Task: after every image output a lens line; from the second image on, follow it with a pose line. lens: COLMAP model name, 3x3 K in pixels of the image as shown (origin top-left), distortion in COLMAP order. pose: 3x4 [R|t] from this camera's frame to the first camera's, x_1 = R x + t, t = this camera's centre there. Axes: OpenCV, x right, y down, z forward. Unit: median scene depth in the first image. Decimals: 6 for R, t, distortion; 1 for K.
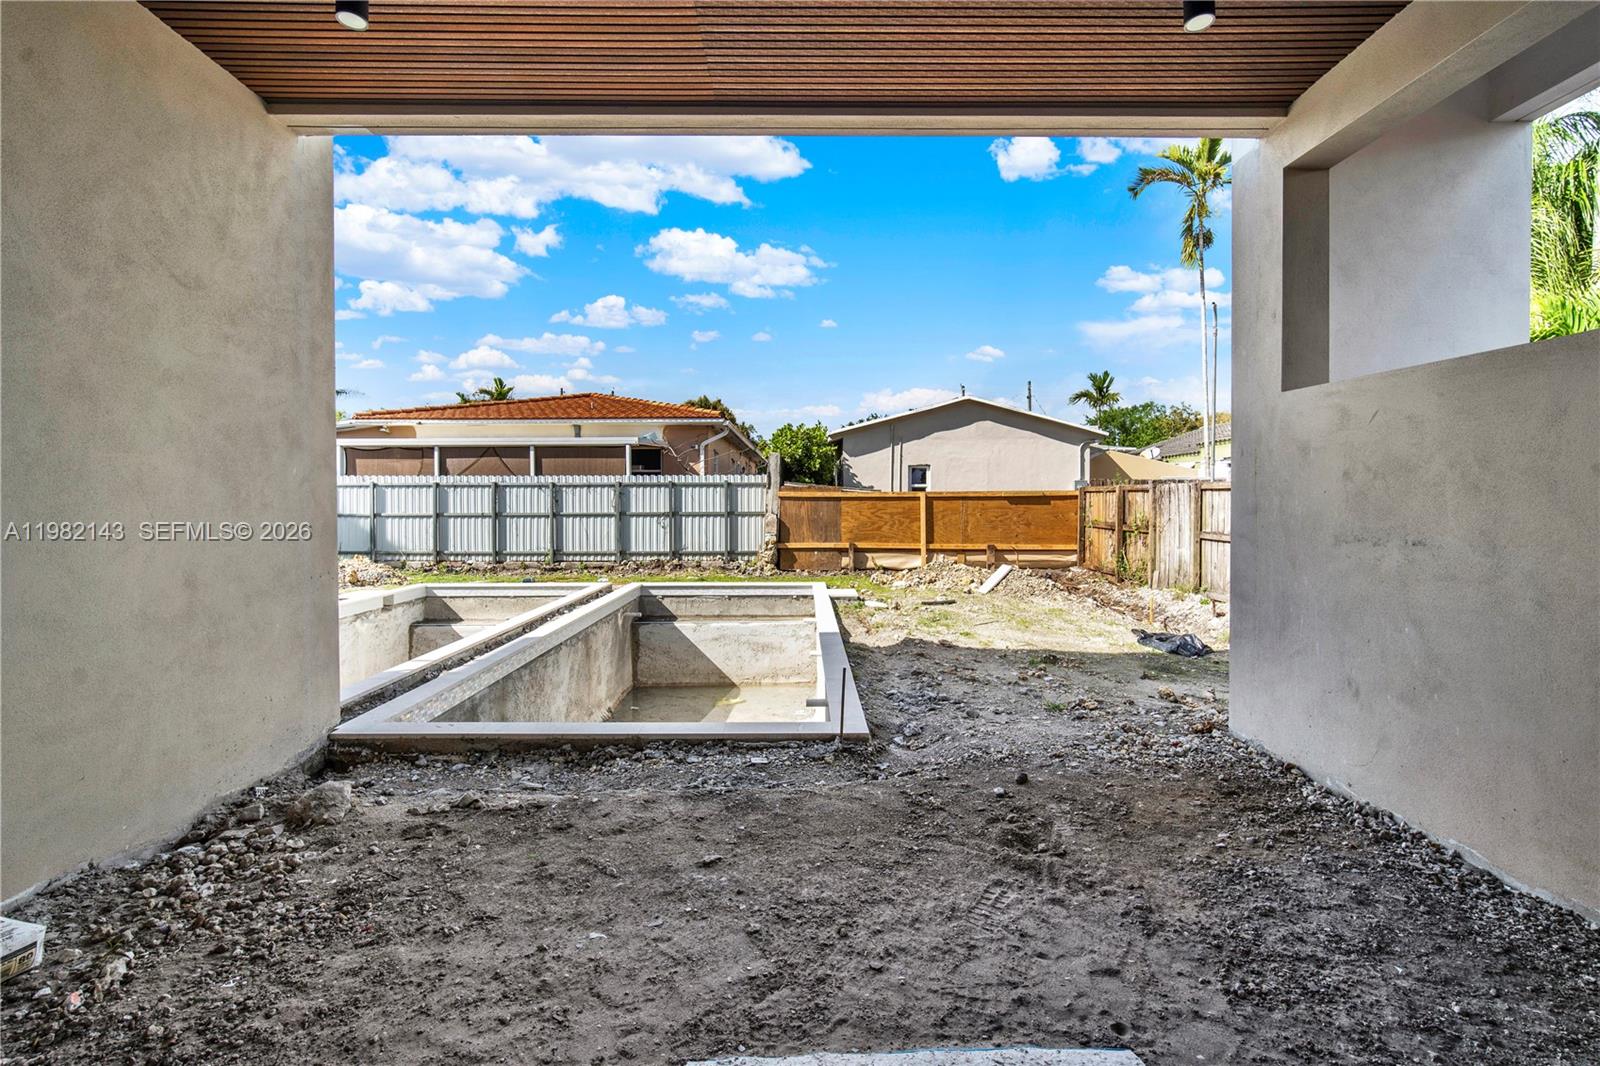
lens RADIAL K [[710.9, 0, 805.7], [0, 710.9, 506.5], [0, 0, 1]] dist [0.001355, -0.000097]
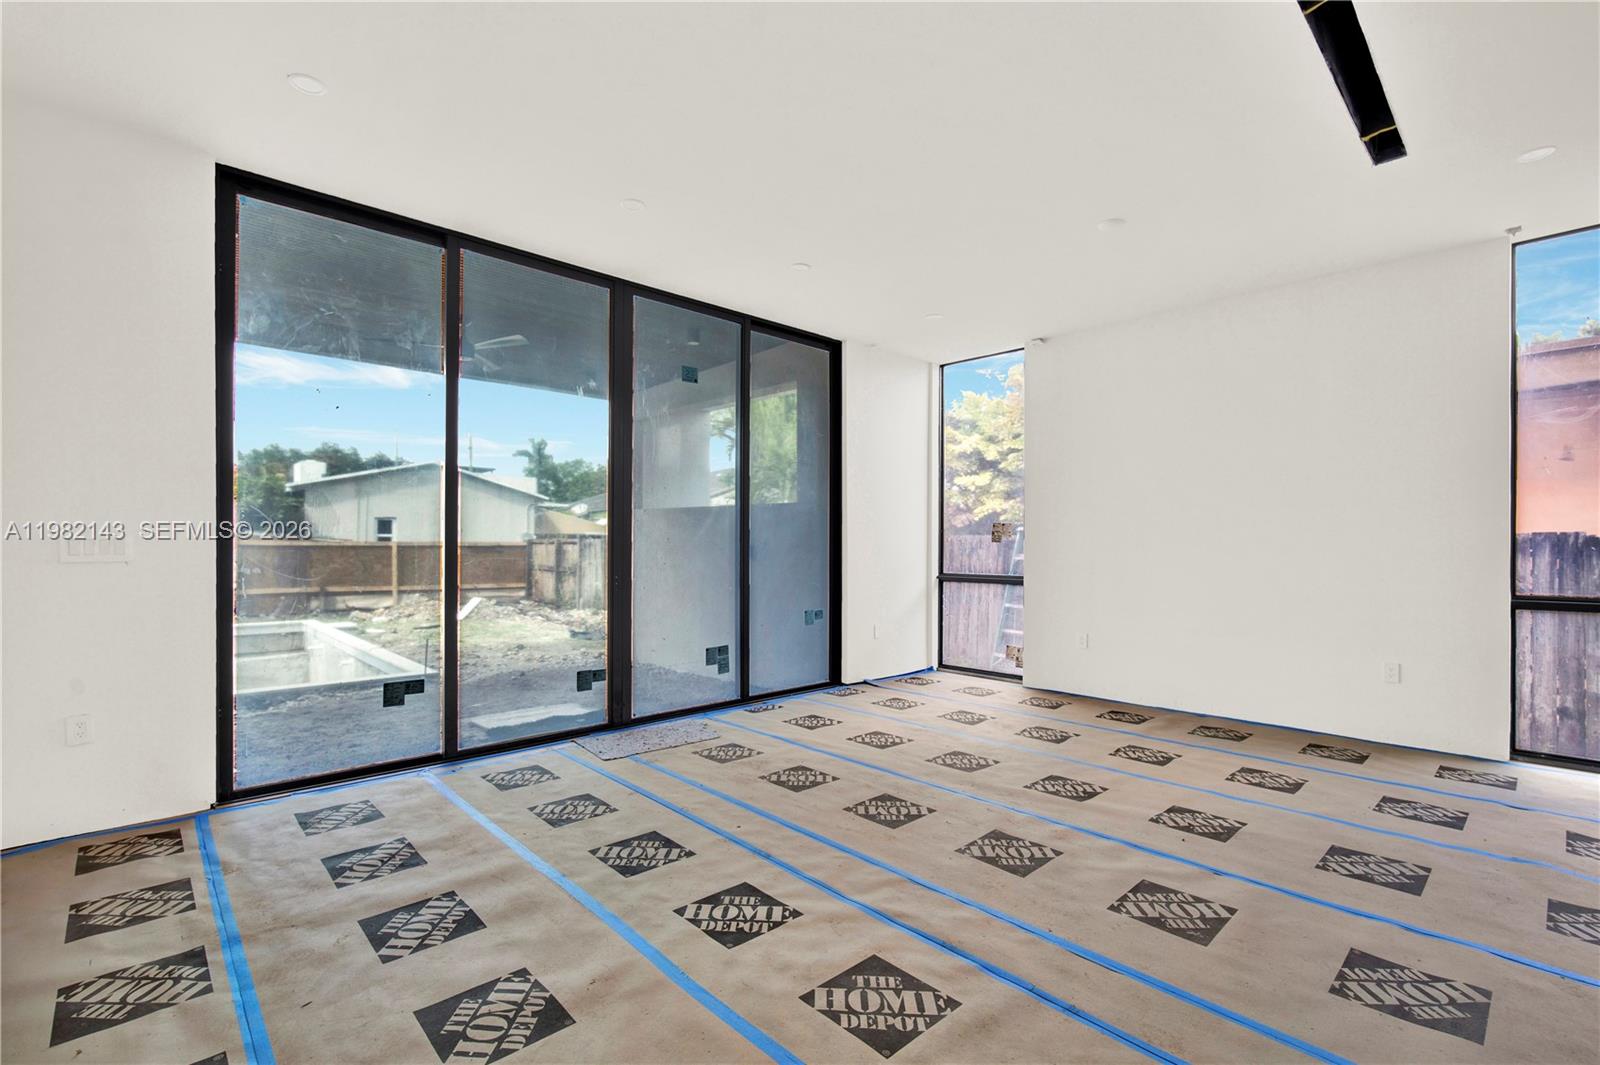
lens RADIAL K [[717.0, 0, 801.1], [0, 717.0, 553.2], [0, 0, 1]] dist [-0.013293, 0.000357]
pose [[0.731048, 0.000663, 0.682326, -0.144305], [-0.001783, 0.999998, 0.000938, -0.003906], [-0.682324, -0.001902, 0.731048, -0.305111]]
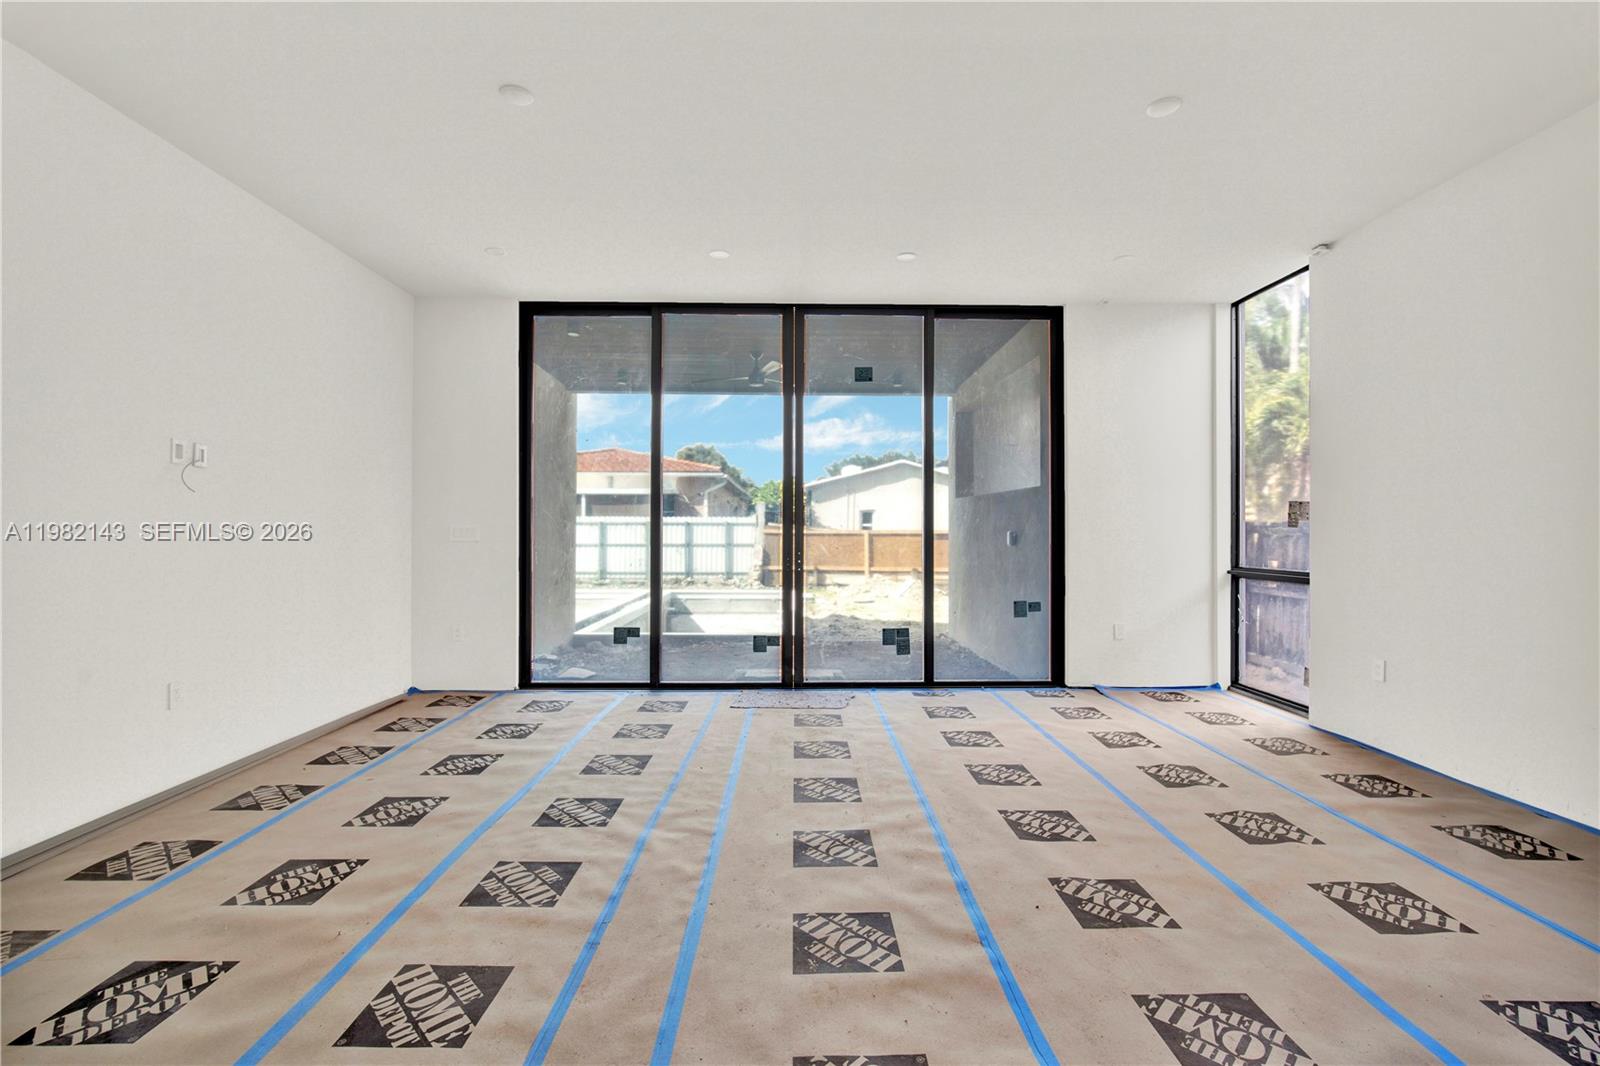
lens RADIAL K [[709.3, 0, 800.0], [0, 709.3, 533.0], [0, 0, 1]] dist [-0.013273, -0.000137]
pose [[0.999918, 0.008056, 0.009986, 0.019183], [-0.007979, 0.999938, -0.007731, -0.003419], [-0.010047, 0.007651, 0.999920, -0.387598]]
